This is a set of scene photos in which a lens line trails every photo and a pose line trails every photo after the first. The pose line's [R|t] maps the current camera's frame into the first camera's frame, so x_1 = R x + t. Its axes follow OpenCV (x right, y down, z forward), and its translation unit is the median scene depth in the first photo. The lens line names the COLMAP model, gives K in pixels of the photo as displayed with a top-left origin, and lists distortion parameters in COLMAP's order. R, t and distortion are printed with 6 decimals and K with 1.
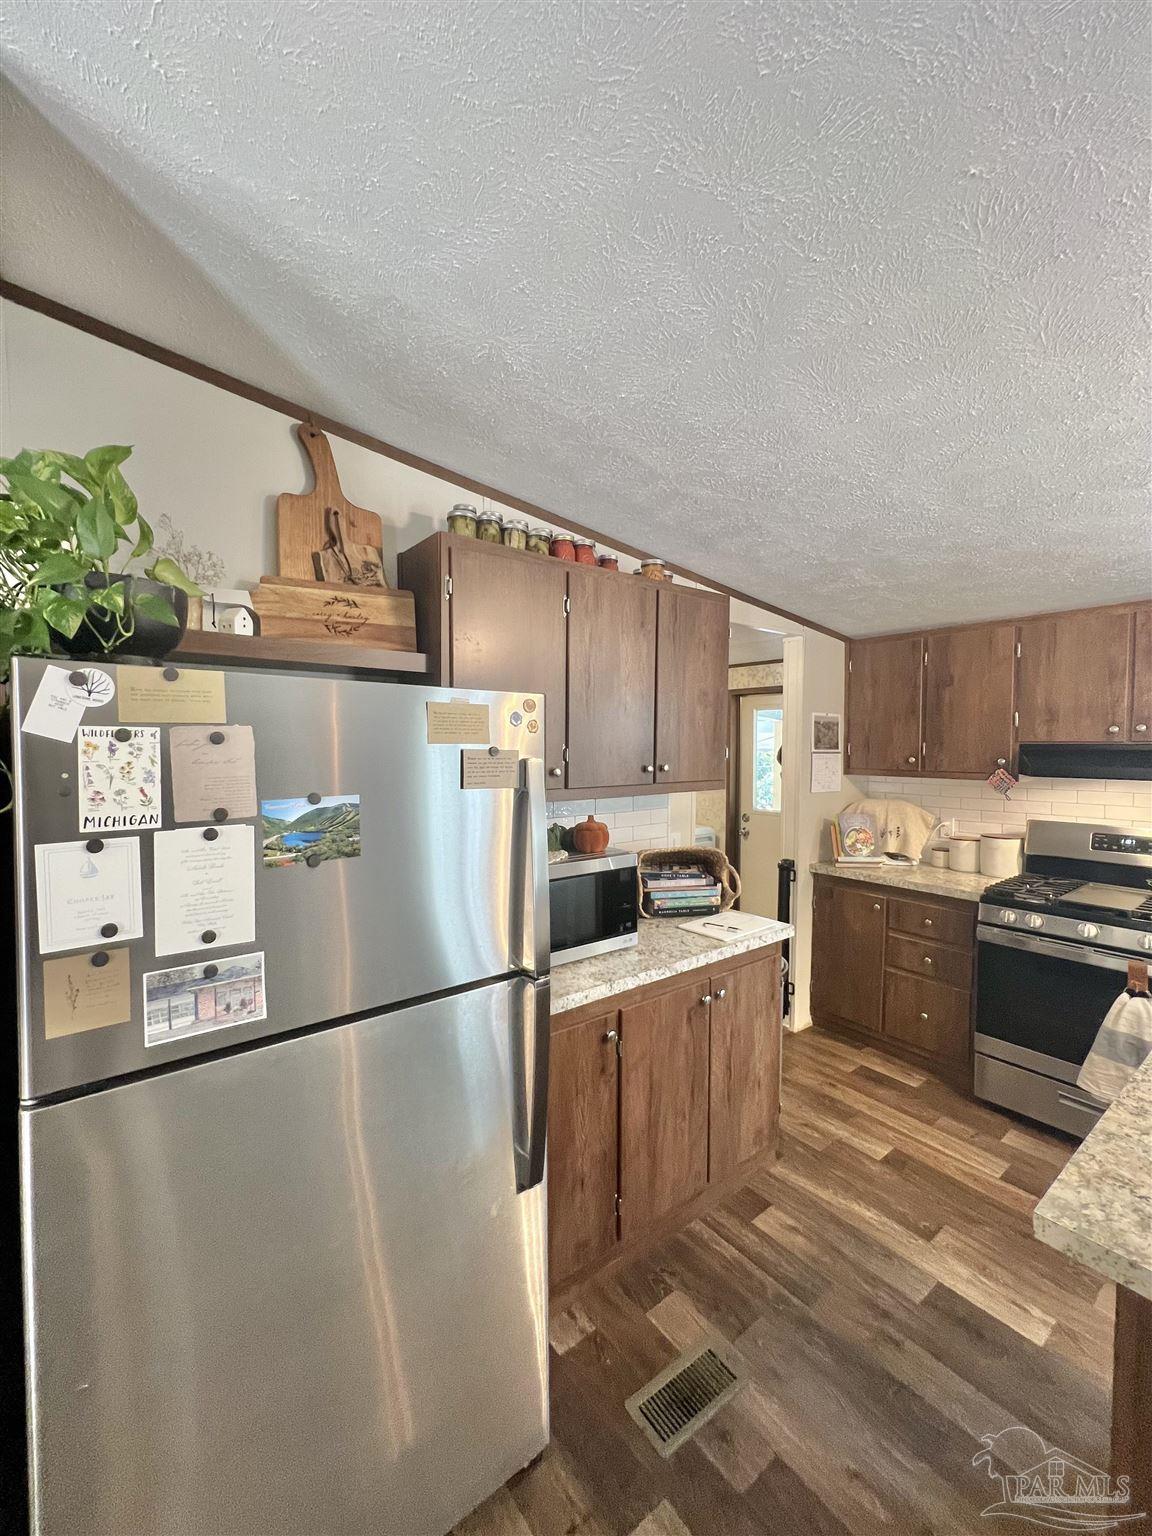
lens RADIAL K [[617.3, 0, 577.1], [0, 617.3, 767.1], [0, 0, 1]] dist [-0.001867, 0.000028]
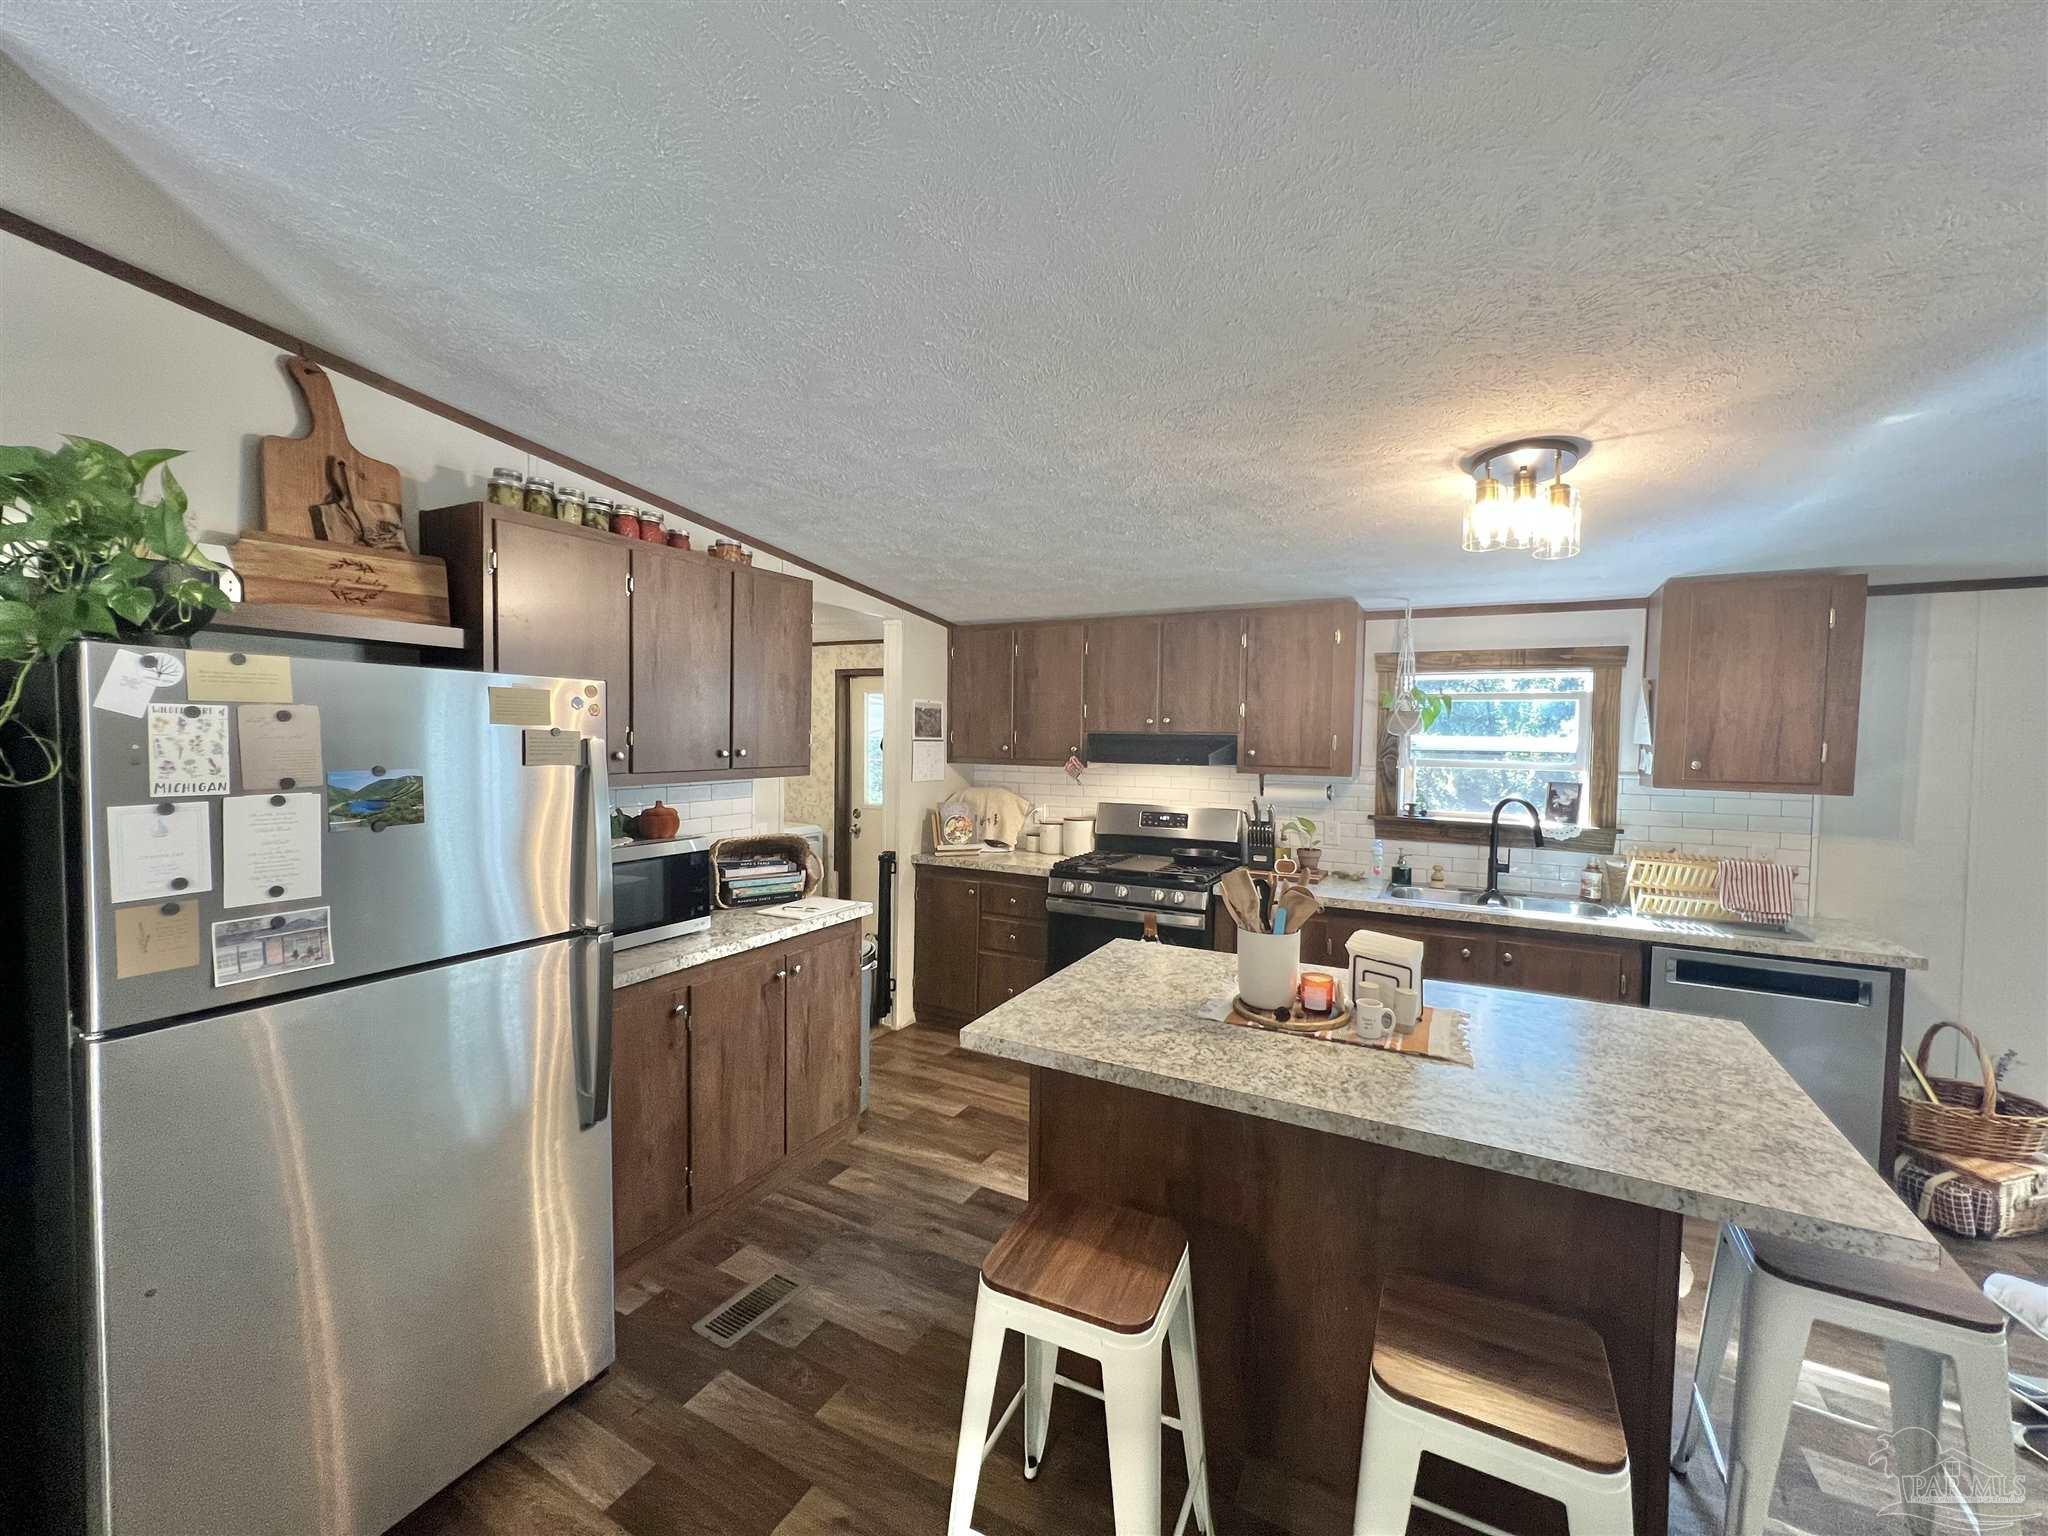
lens RADIAL K [[820.4, 0, 1018.9], [0, 820.4, 767.0], [0, 0, 1]] dist [-0.000261, -0.000030]
pose [[0.914474, -0.005956, 0.404602, 0.020436], [0.003880, 0.999975, 0.005952, 0.021964], [-0.404627, -0.003873, 0.914474, -0.464548]]
